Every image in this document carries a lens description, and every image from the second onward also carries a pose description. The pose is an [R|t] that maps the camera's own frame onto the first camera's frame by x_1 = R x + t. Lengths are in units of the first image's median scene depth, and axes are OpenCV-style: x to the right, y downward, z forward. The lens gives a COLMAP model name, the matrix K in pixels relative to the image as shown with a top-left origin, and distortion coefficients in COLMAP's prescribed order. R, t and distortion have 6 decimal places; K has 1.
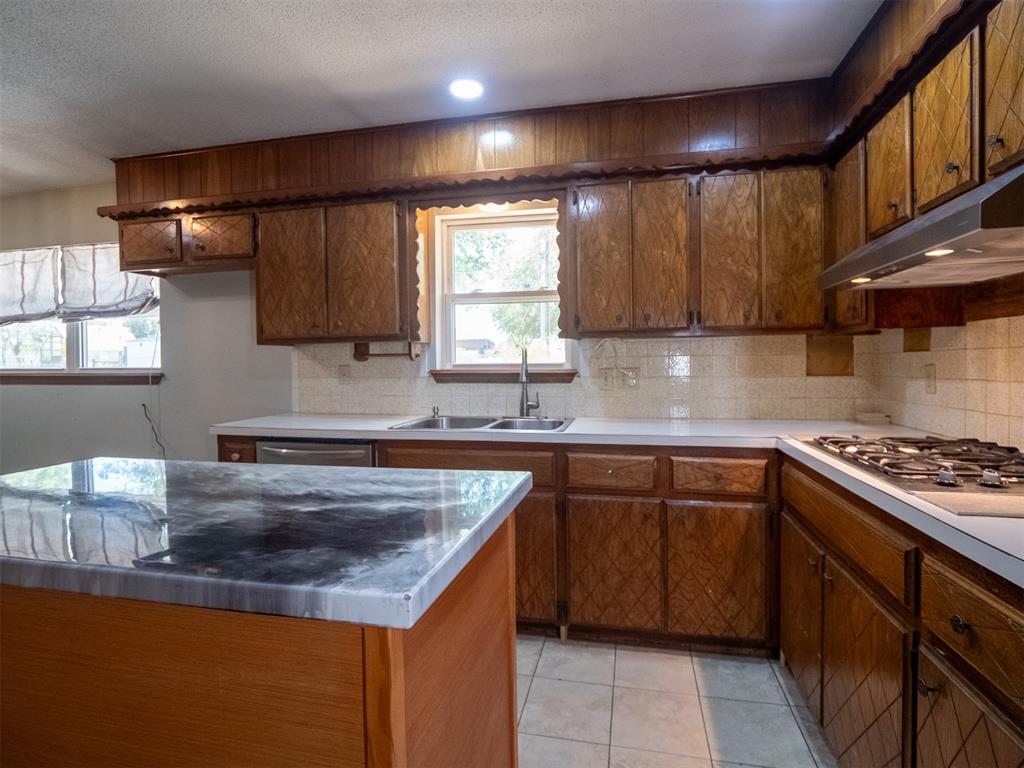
lens RADIAL K [[502.8, 0, 529.5], [0, 502.8, 371.9], [0, 0, 1]] dist [-0.009160, -0.001388]
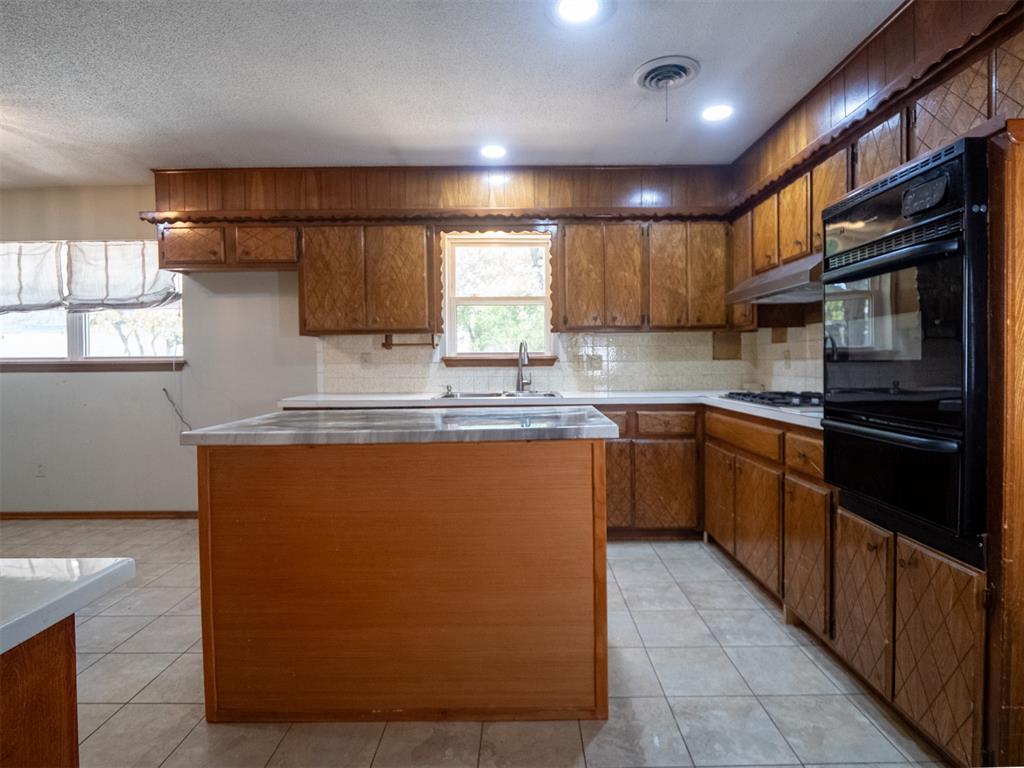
lens RADIAL K [[502.8, 0, 532.8], [0, 502.8, 371.7], [0, 0, 1]] dist [-0.009160, -0.001388]
pose [[0.977264, -0.005338, 0.211961, -0.285178], [0.004524, 0.999980, 0.004325, 0.034581], [-0.211980, -0.003268, 0.977269, -0.341277]]
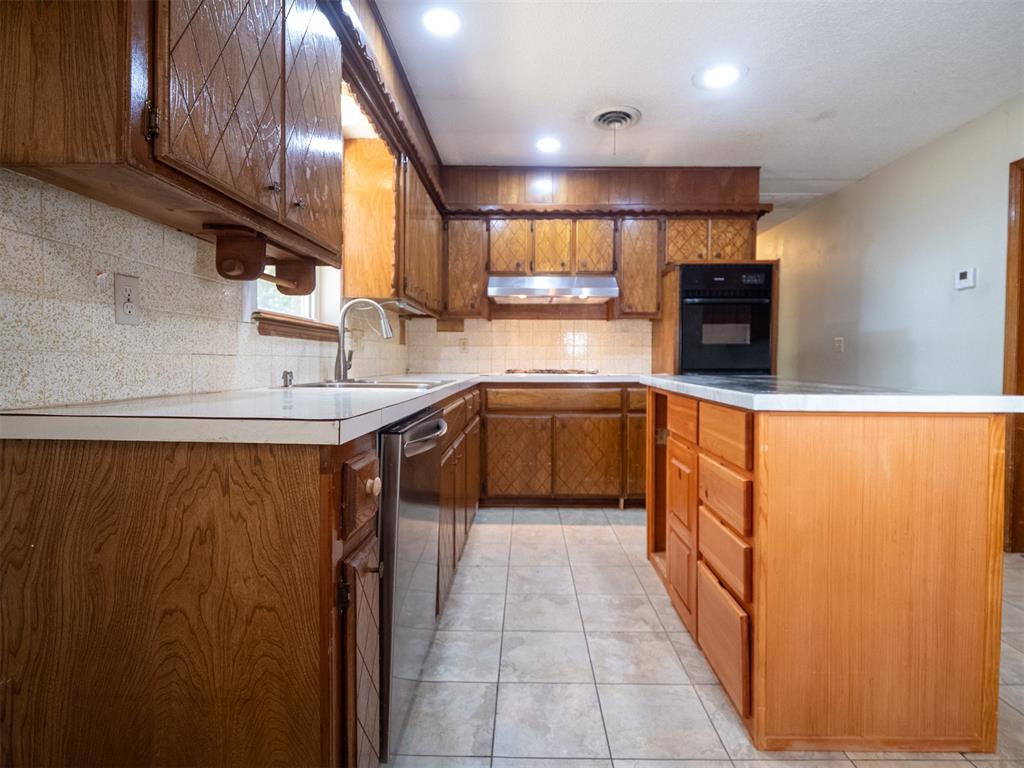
lens RADIAL K [[502.8, 0, 508.2], [0, 502.8, 376.5], [0, 0, 1]] dist [-0.009160, -0.001388]
pose [[-0.173847, -0.023285, 0.984497, -0.980581], [0.008618, 0.999646, 0.025165, 0.070913], [-0.984735, 0.012859, -0.173584, 0.959033]]
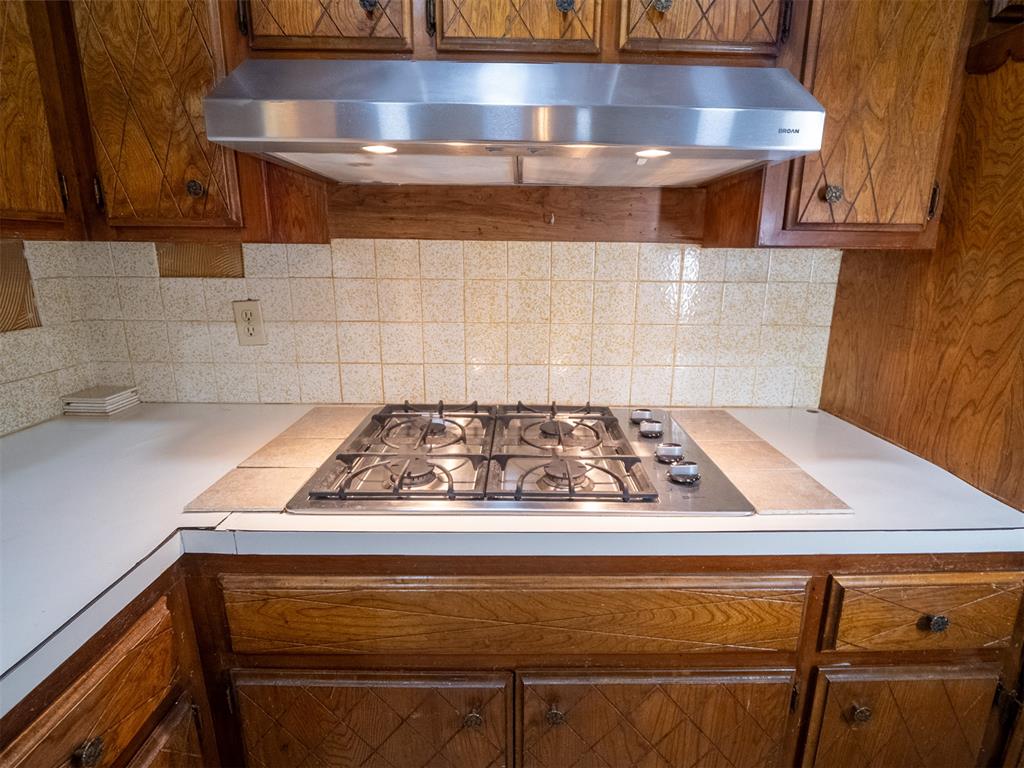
lens RADIAL K [[502.8, 0, 520.2], [0, 502.8, 377.6], [0, 0, 1]] dist [-0.009160, -0.001388]
pose [[-0.211232, -0.229203, 0.950183, 0.085566], [0.004804, 0.971862, 0.235501, -0.054384], [-0.977424, 0.054310, -0.204188, 0.651269]]
